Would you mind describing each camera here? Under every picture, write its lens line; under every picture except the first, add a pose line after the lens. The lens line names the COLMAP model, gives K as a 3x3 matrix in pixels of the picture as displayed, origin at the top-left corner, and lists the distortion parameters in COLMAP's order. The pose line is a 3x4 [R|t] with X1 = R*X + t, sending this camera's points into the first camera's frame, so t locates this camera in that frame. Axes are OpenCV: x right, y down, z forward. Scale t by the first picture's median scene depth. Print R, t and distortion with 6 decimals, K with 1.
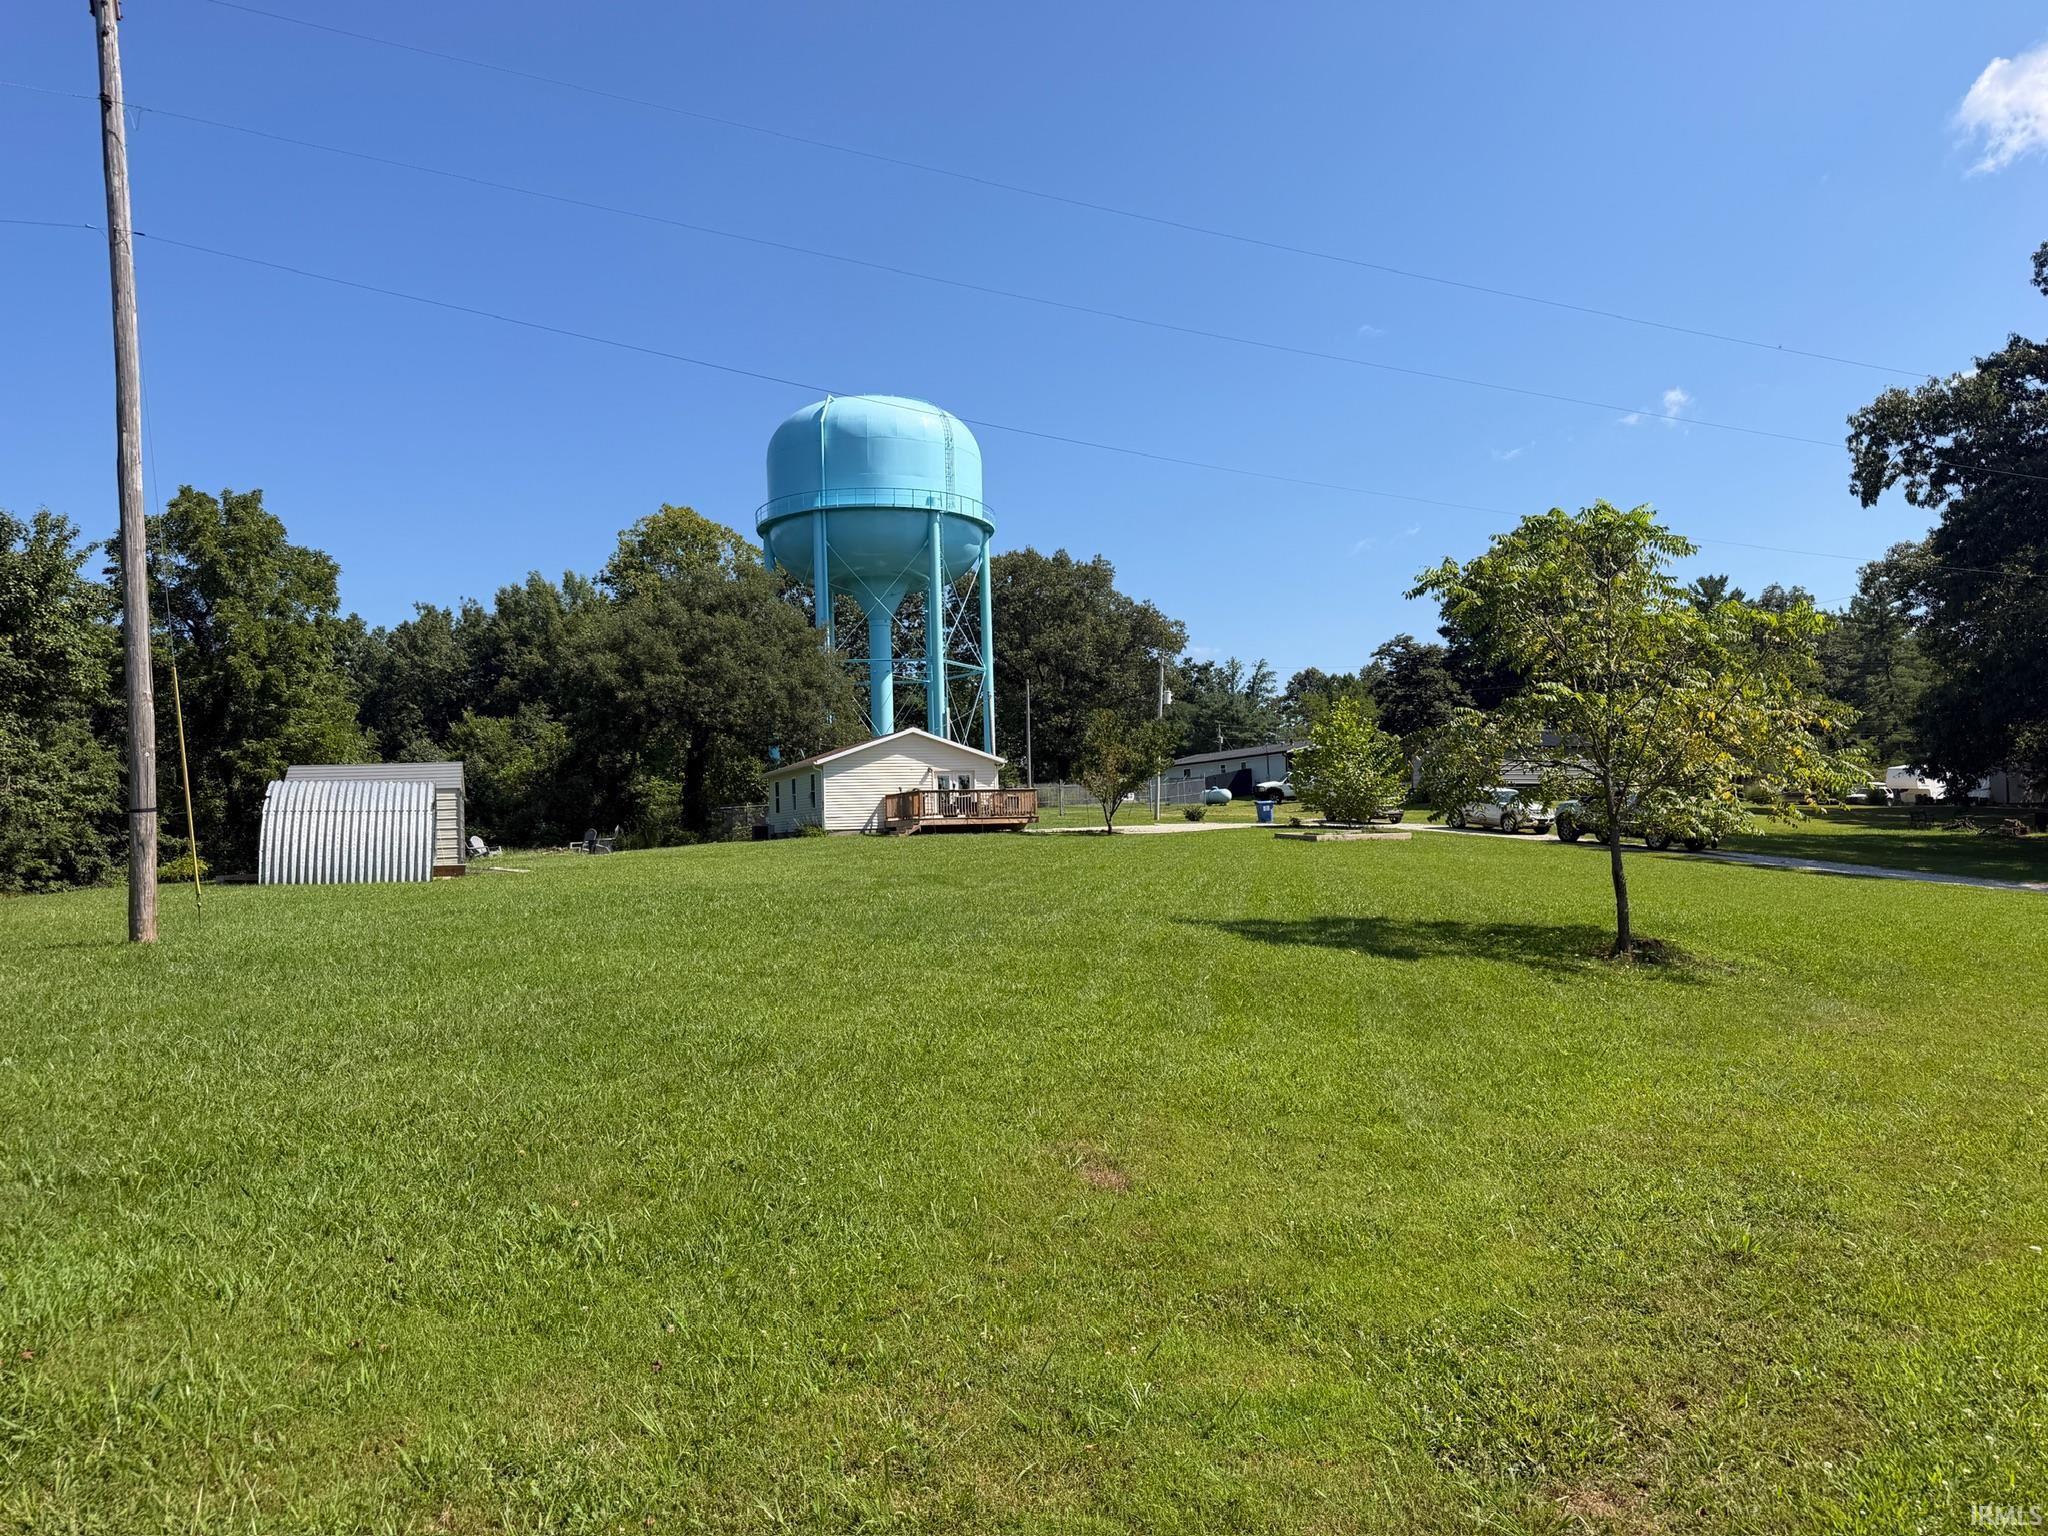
lens RADIAL K [[1429.9, 0, 1028.9], [0, 1429.9, 751.6], [0, 0, 1]] dist [0.021854, -0.029669]
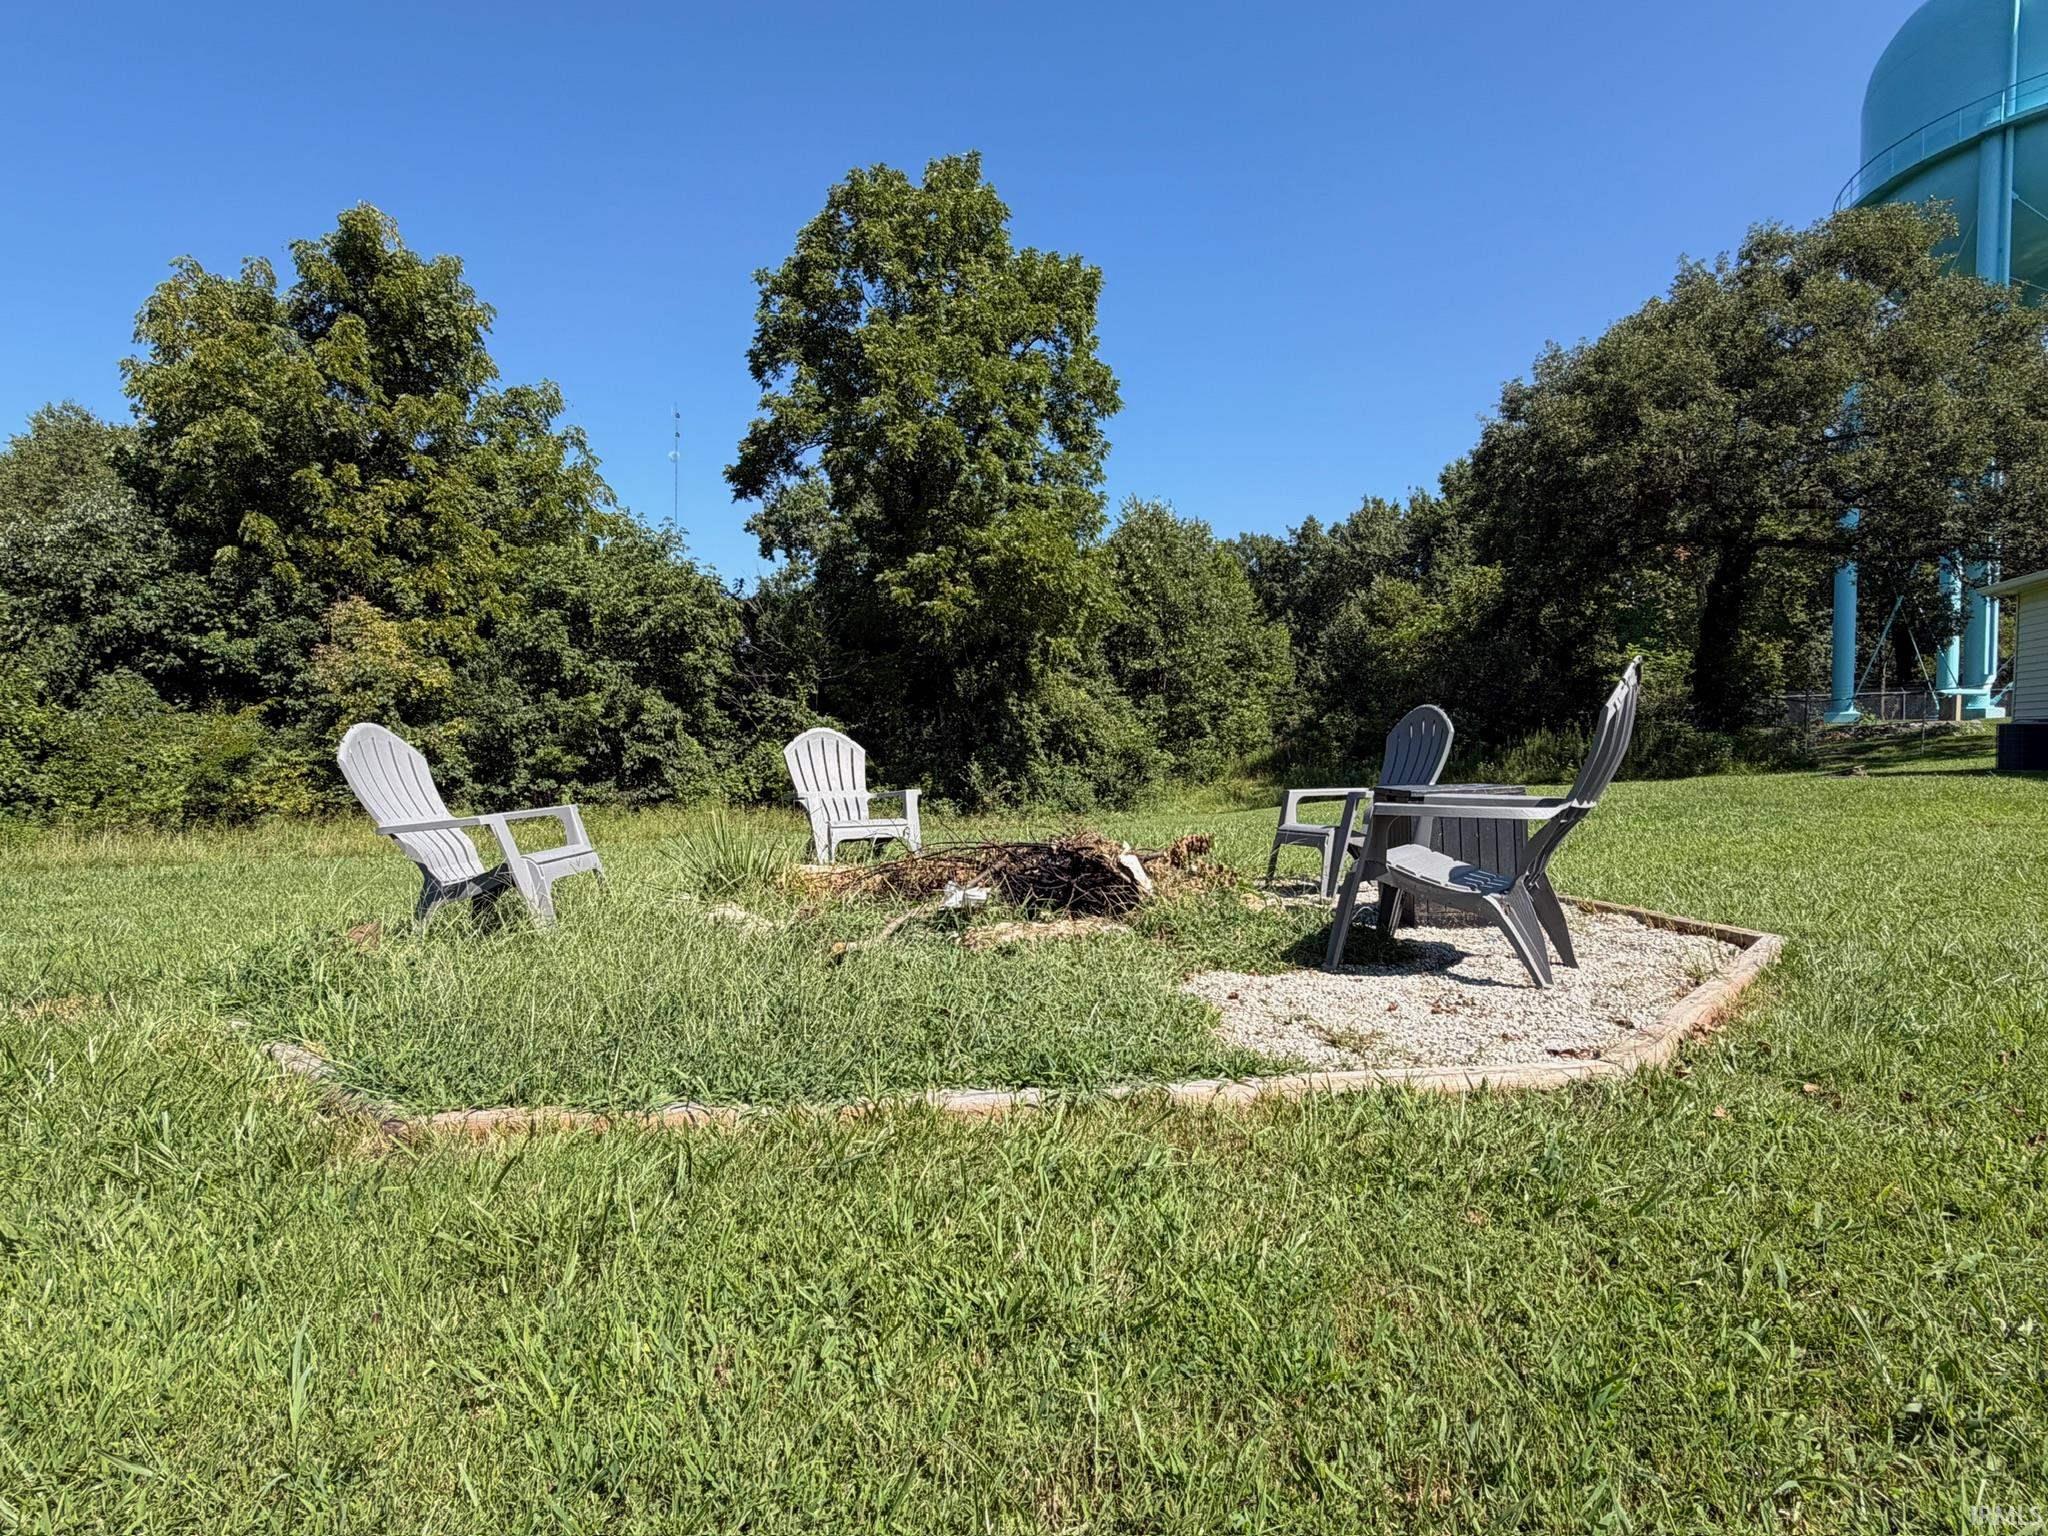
lens RADIAL K [[1113.7, 0, 1022.4], [0, 1113.7, 771.2], [0, 0, 1]] dist [0.005579, -0.002425]
pose [[0.743243, 0.056089, -0.666666, -0.125969], [0.009956, 0.995442, 0.094850, 0.024190], [0.668947, -0.077134, 0.739297, 0.433416]]
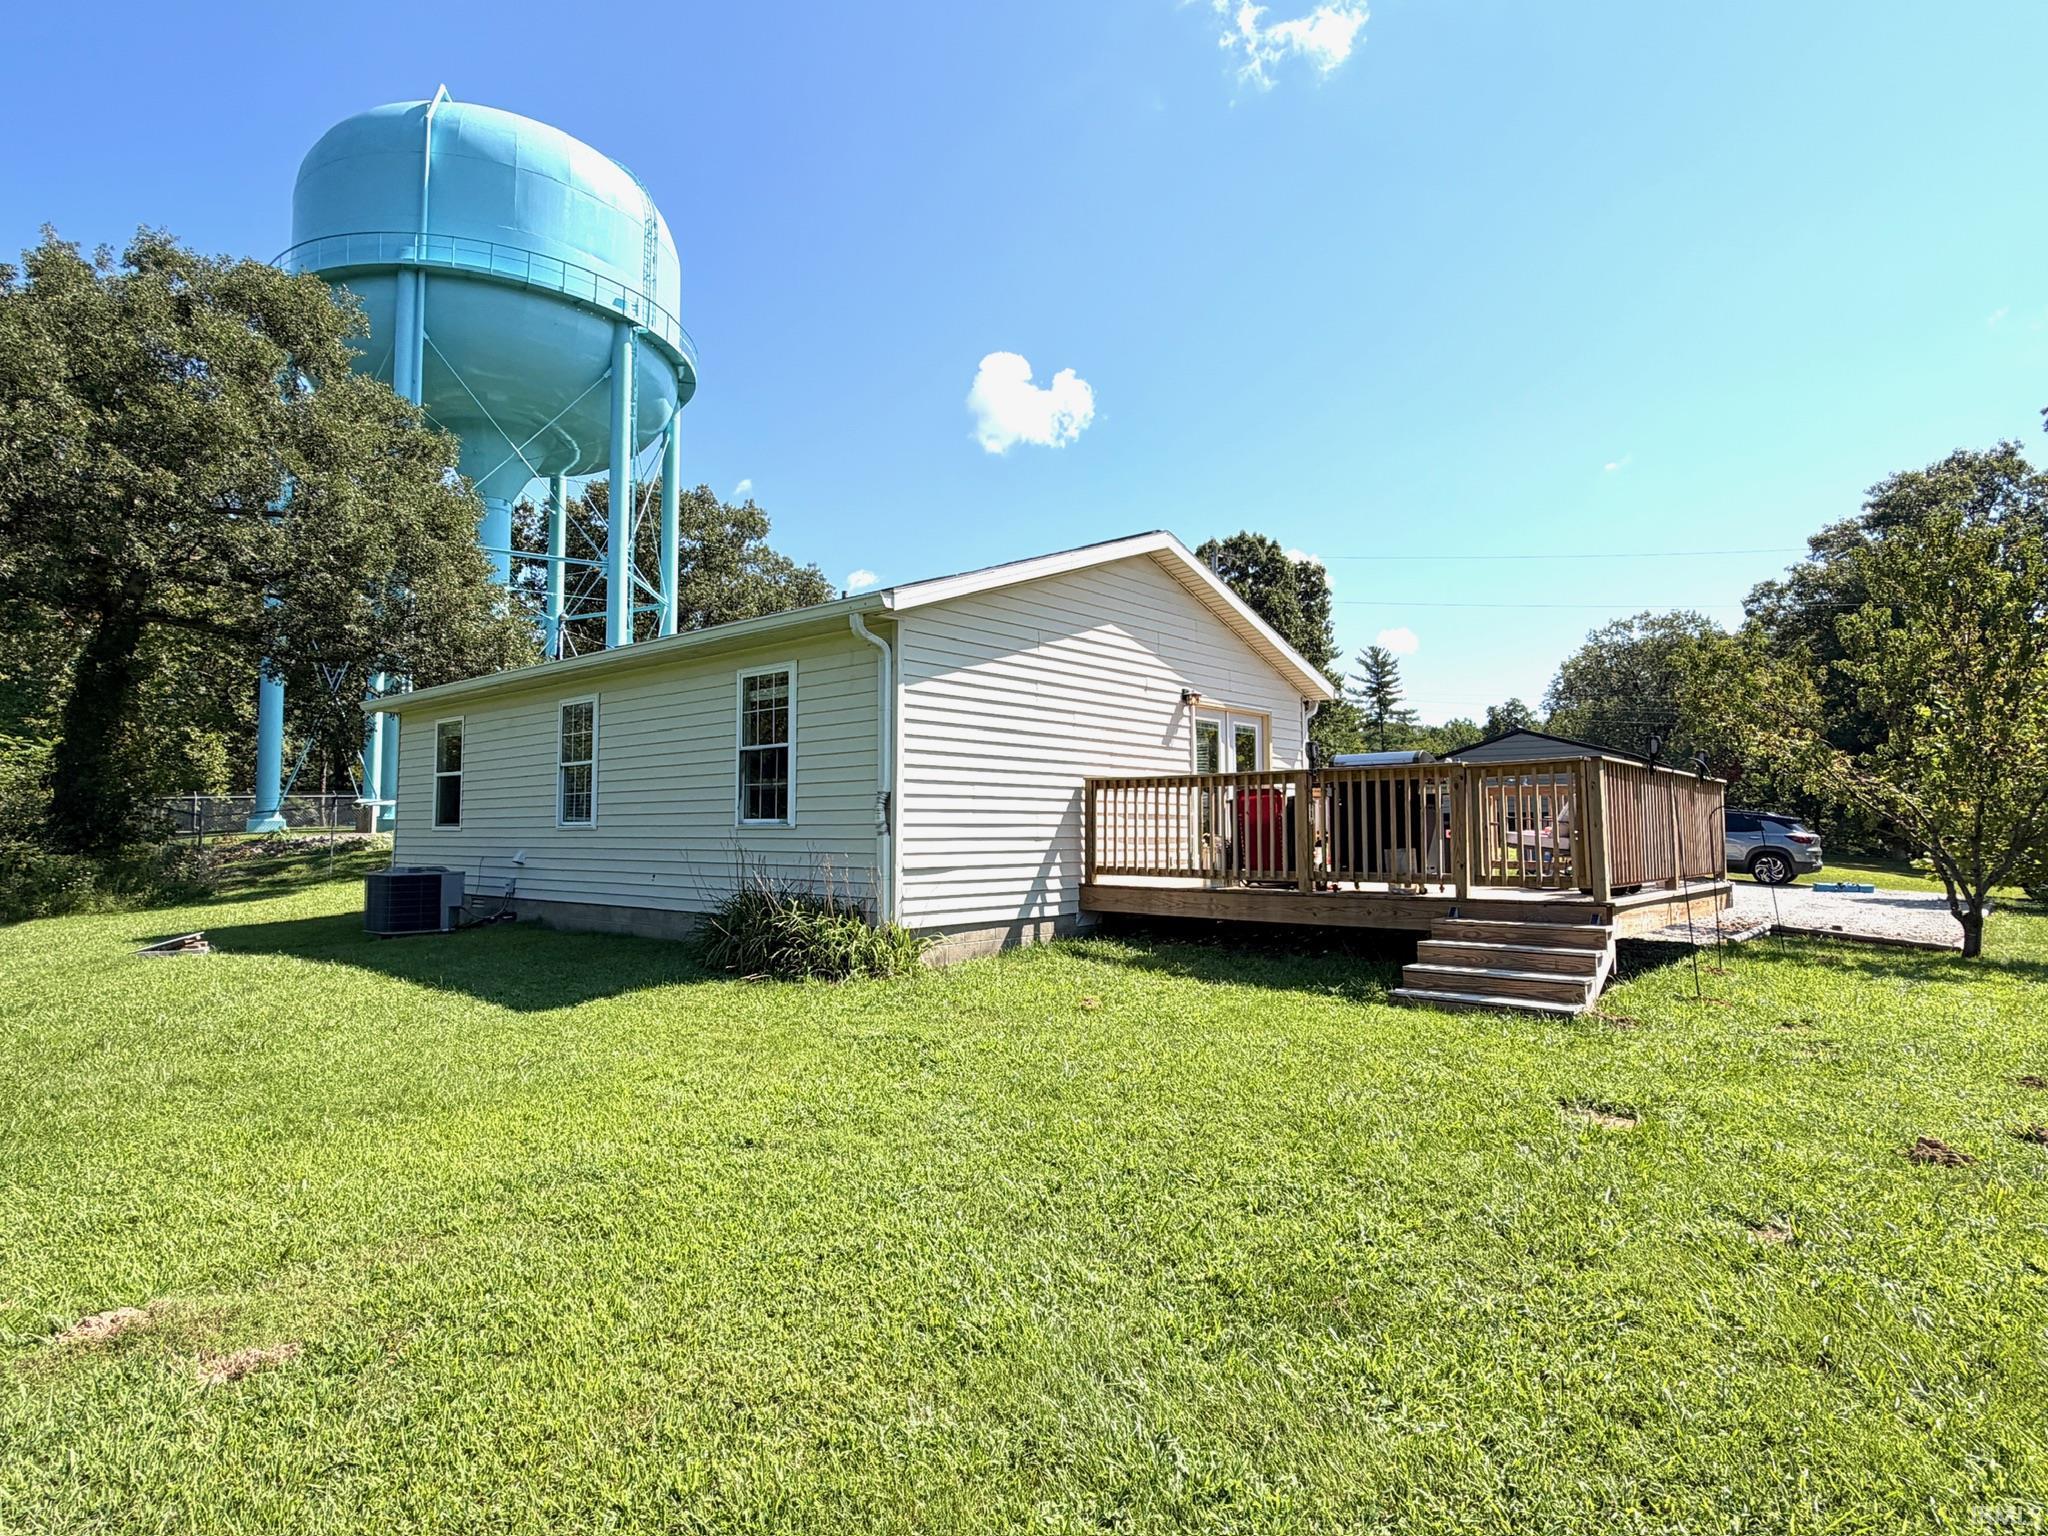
lens RADIAL K [[1113.7, 0, 1012.7], [0, 1113.7, 764.2], [0, 0, 1]] dist [0.005579, -0.002425]
pose [[0.894167, 0.057155, 0.444071, -0.119393], [-0.053767, 0.998349, -0.020232, 0.019672], [-0.444494, -0.005786, 0.895763, 0.505480]]
